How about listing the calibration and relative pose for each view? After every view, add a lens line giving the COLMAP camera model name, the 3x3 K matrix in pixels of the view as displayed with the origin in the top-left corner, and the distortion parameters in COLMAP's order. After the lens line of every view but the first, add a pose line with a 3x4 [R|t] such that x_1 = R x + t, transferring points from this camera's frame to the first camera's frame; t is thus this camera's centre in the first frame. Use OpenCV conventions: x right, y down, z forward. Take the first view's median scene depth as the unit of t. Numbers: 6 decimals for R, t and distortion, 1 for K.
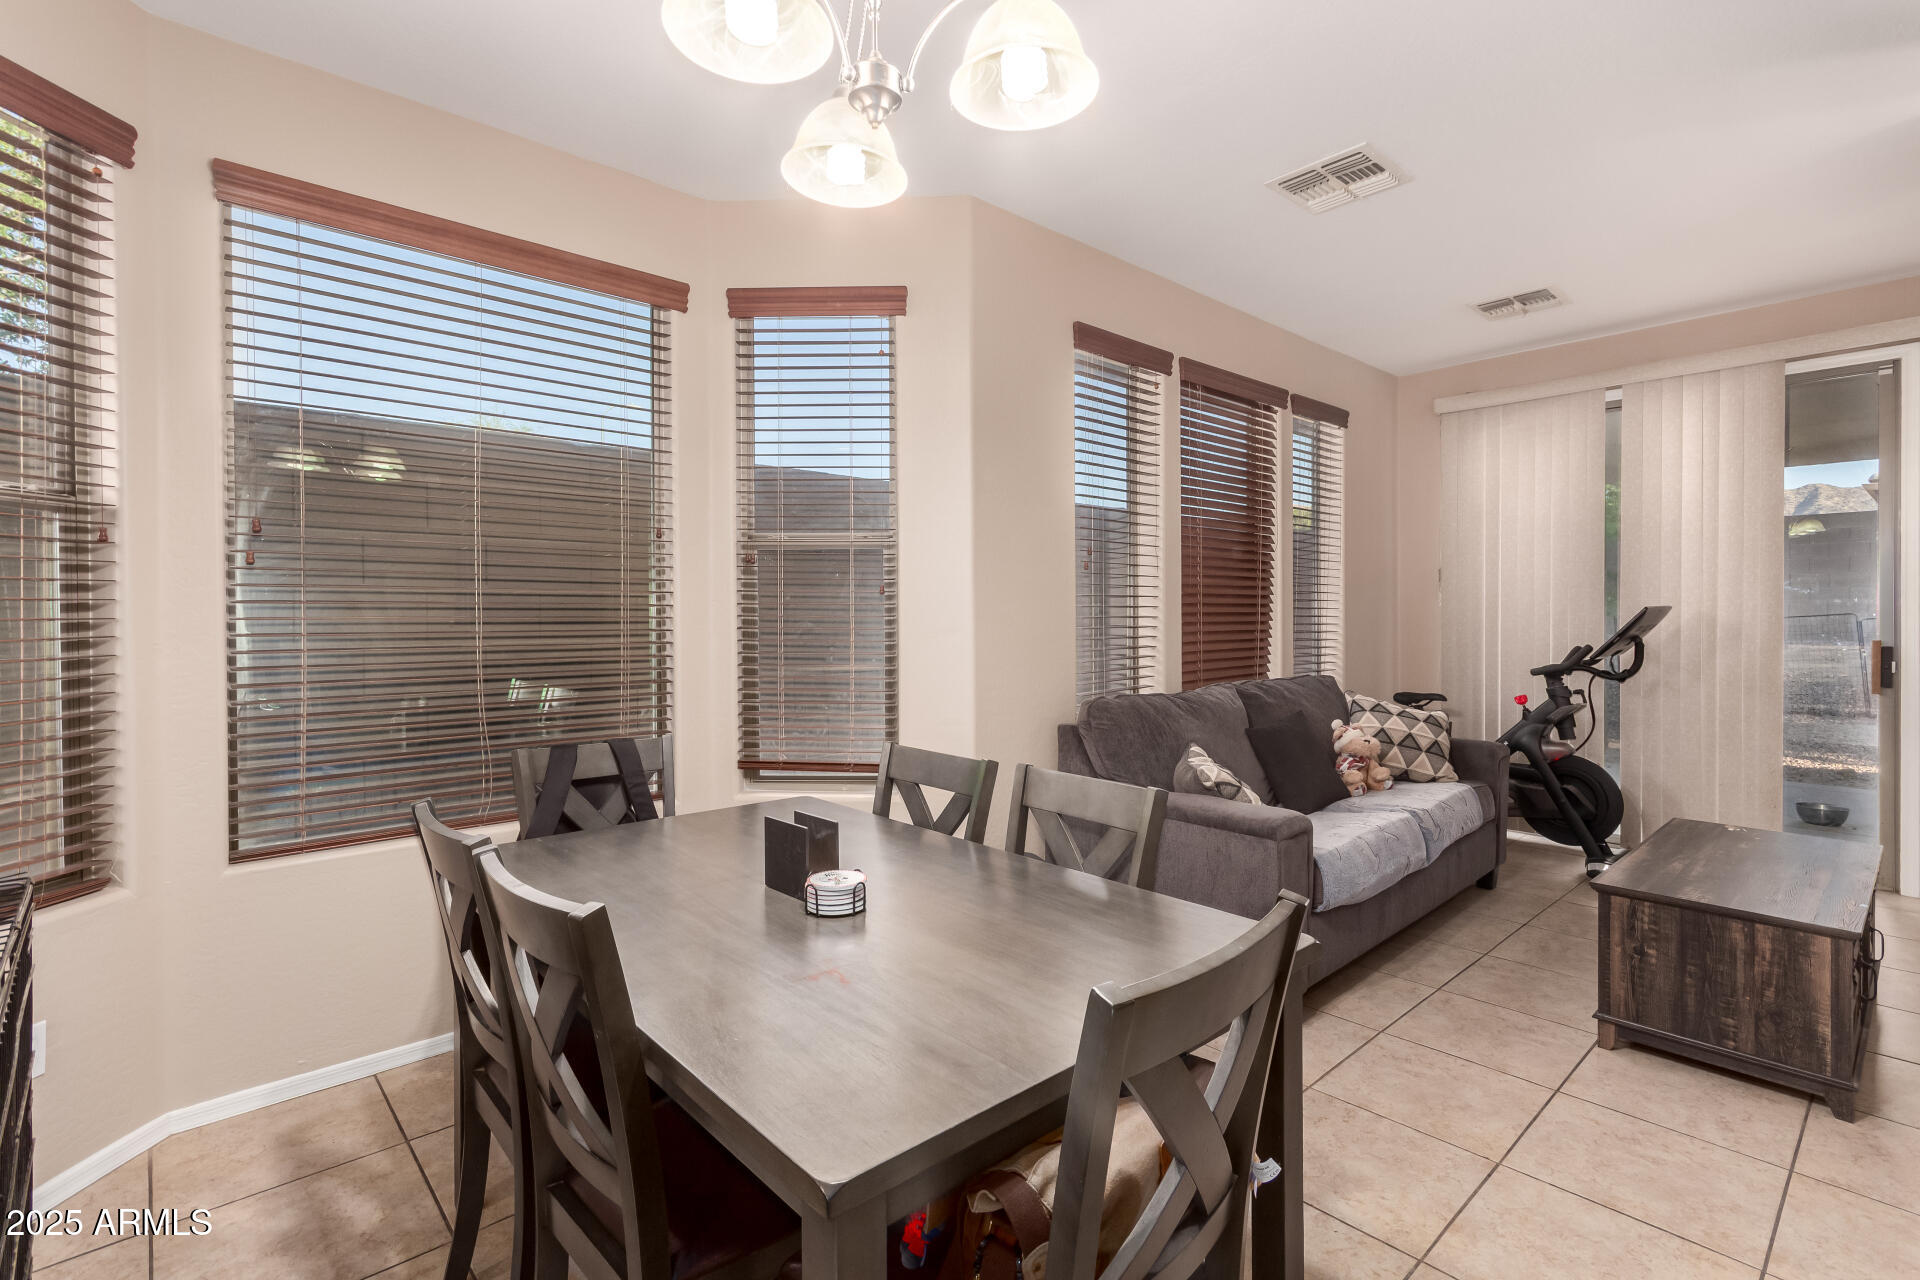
lens RADIAL K [[894.7, 0, 960.0], [0, 894.7, 640.0], [0, 0, 1]] dist [0.003312, 0.000258]
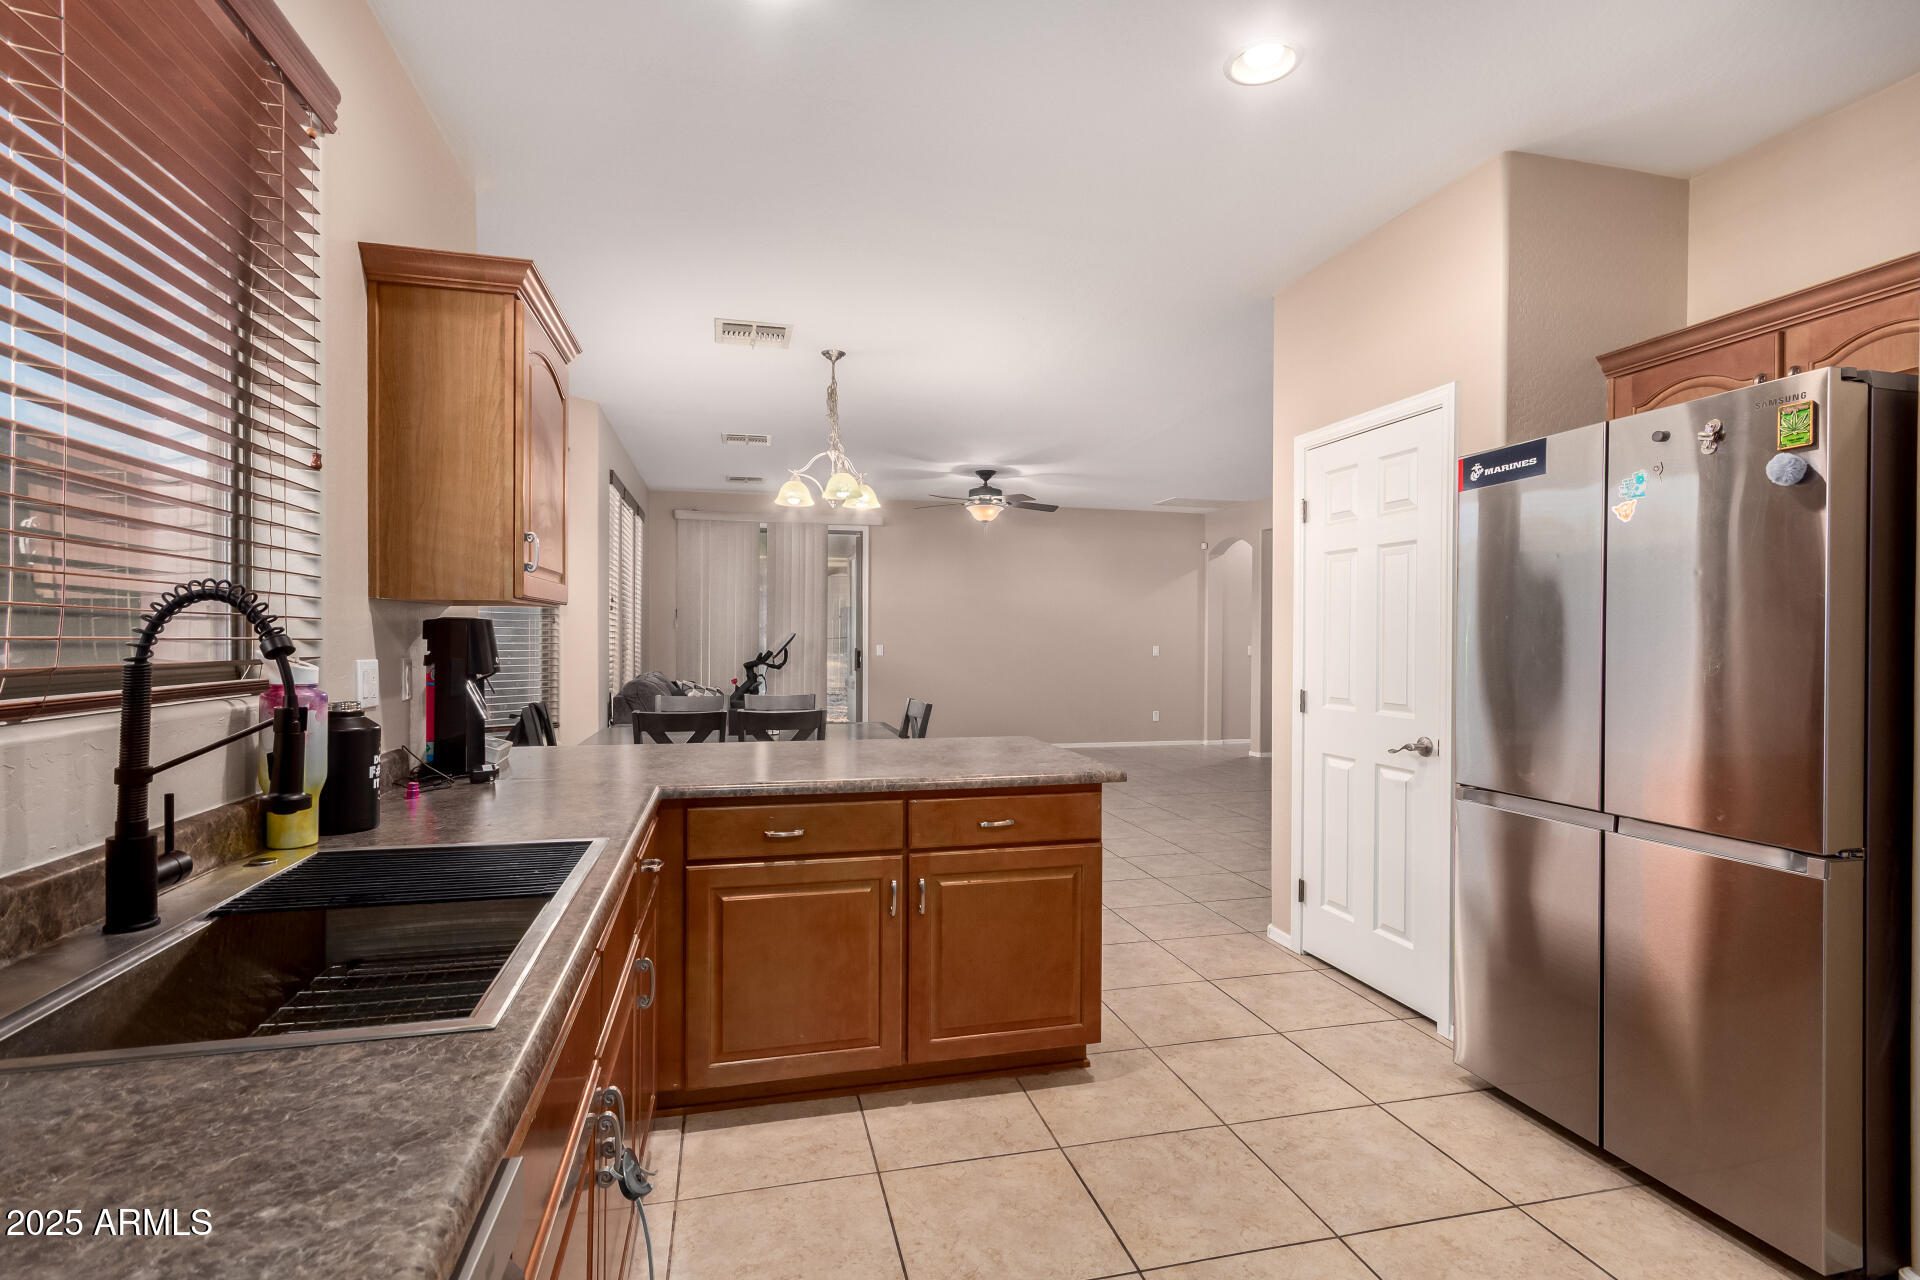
lens RADIAL K [[894.7, 0, 960.0], [0, 894.7, 640.0], [0, 0, 1]] dist [0.003312, 0.000258]
pose [[0.475331, -0.000003, 0.879807, -0.849985], [0.016038, 0.999834, -0.008662, 0.003932], [-0.879661, 0.018228, 0.475252, -0.337432]]
